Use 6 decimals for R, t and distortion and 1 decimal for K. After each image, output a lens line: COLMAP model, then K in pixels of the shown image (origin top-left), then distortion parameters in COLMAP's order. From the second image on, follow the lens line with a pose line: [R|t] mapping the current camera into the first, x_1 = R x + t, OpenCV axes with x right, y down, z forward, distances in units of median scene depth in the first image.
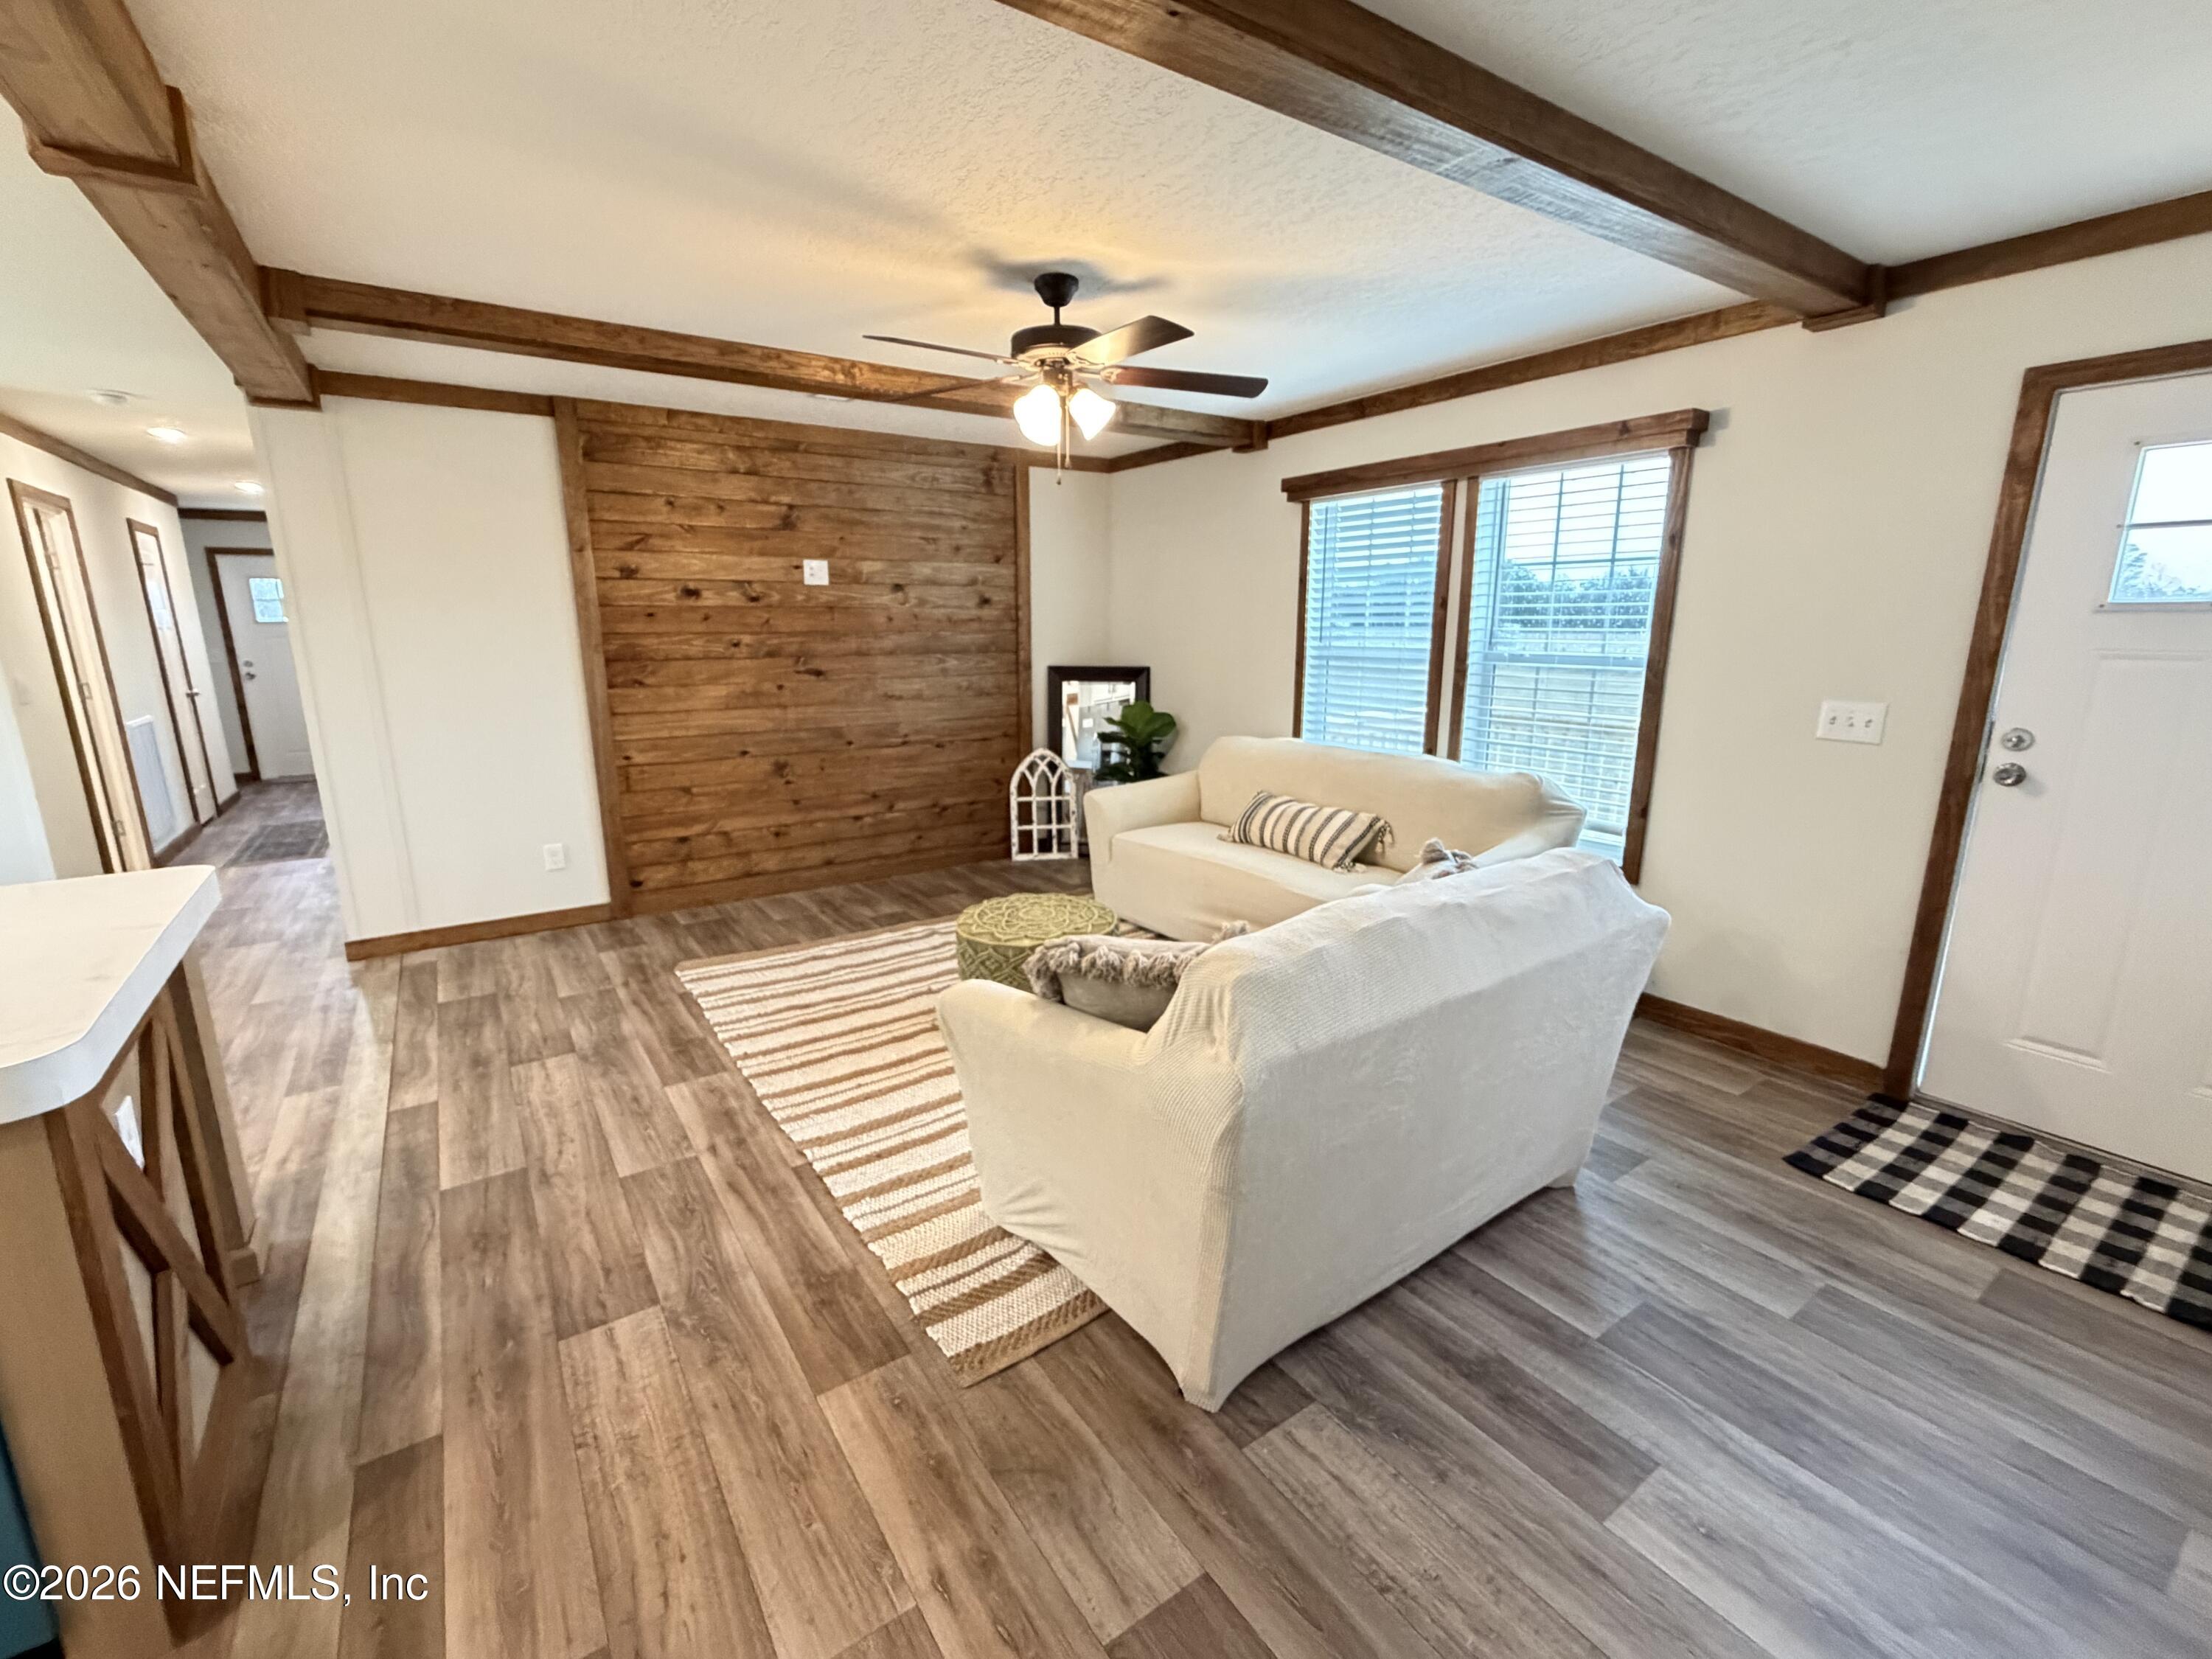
lens RADIAL K [[950.2, 0, 1106.0], [0, 950.2, 829.5], [0, 0, 1]] dist [0.000326, -0.000347]
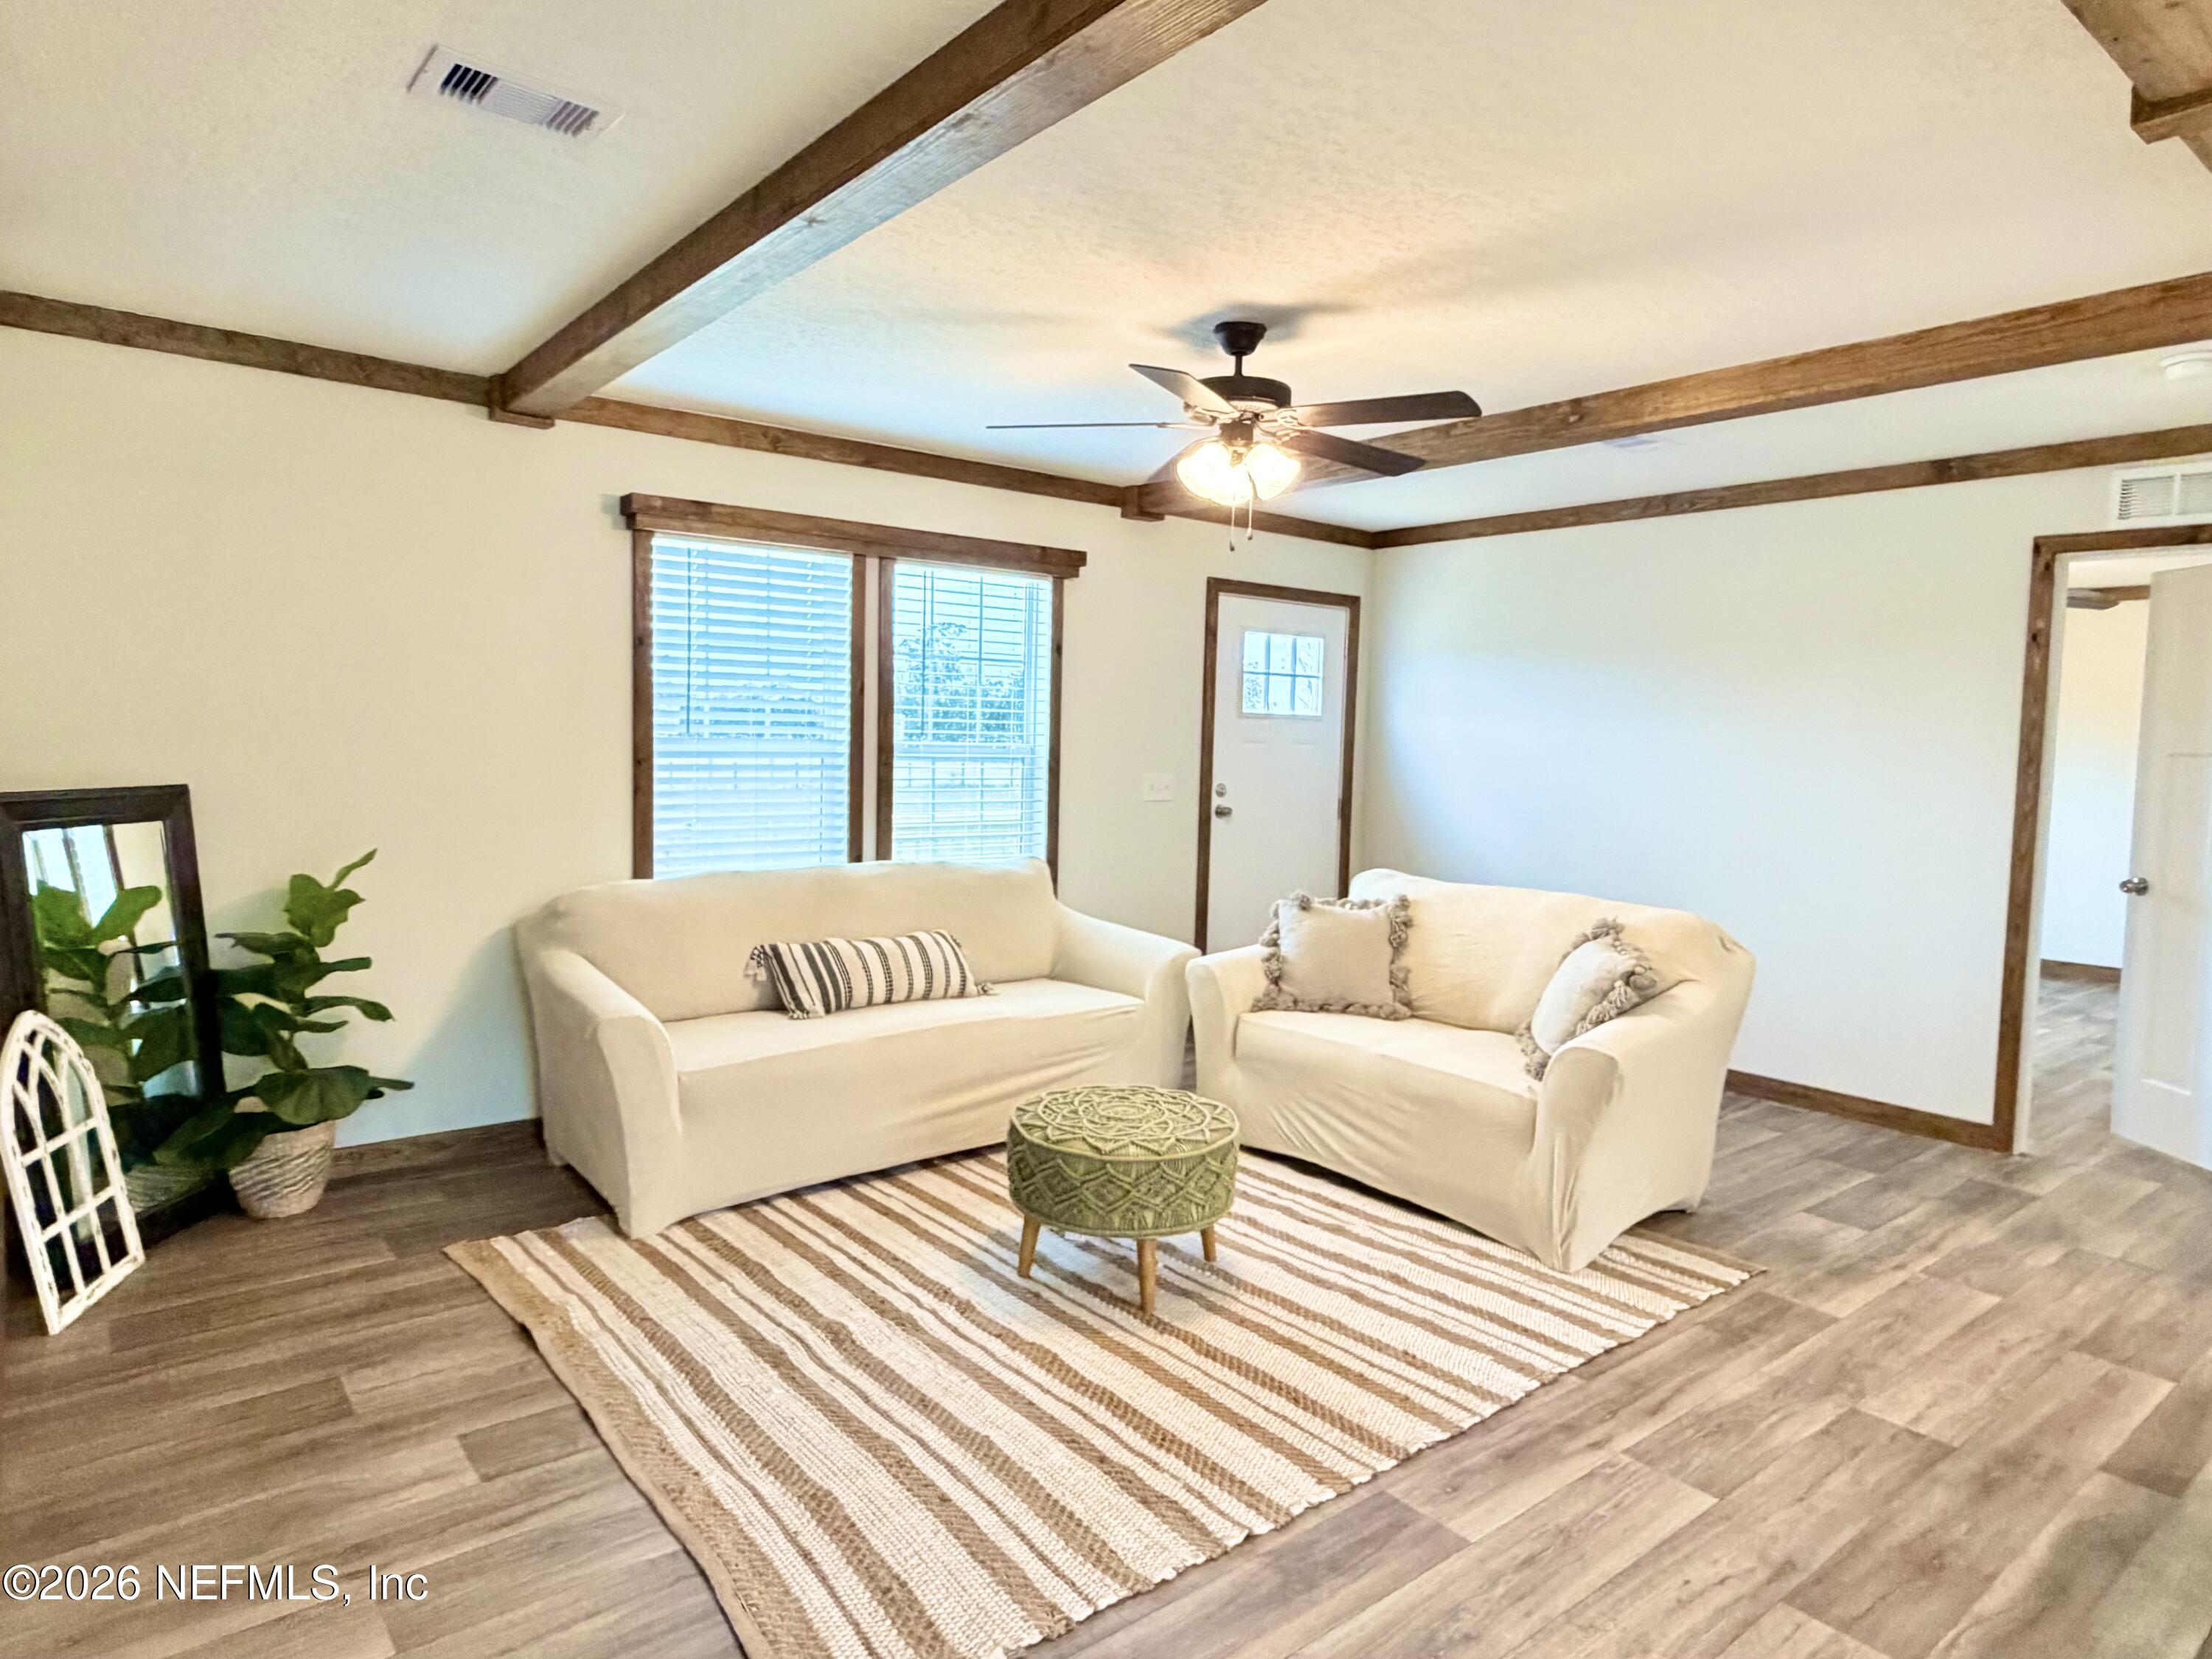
lens RADIAL K [[1304.2, 0, 1106.0], [0, 1304.2, 829.5], [0, 0, 1]] dist [0.001693, -0.000127]
pose [[-0.069395, -0.075385, 0.994737, -1.209274], [0.191430, 0.977603, 0.087441, -0.242074], [-0.979050, 0.196491, -0.053410, 1.211285]]
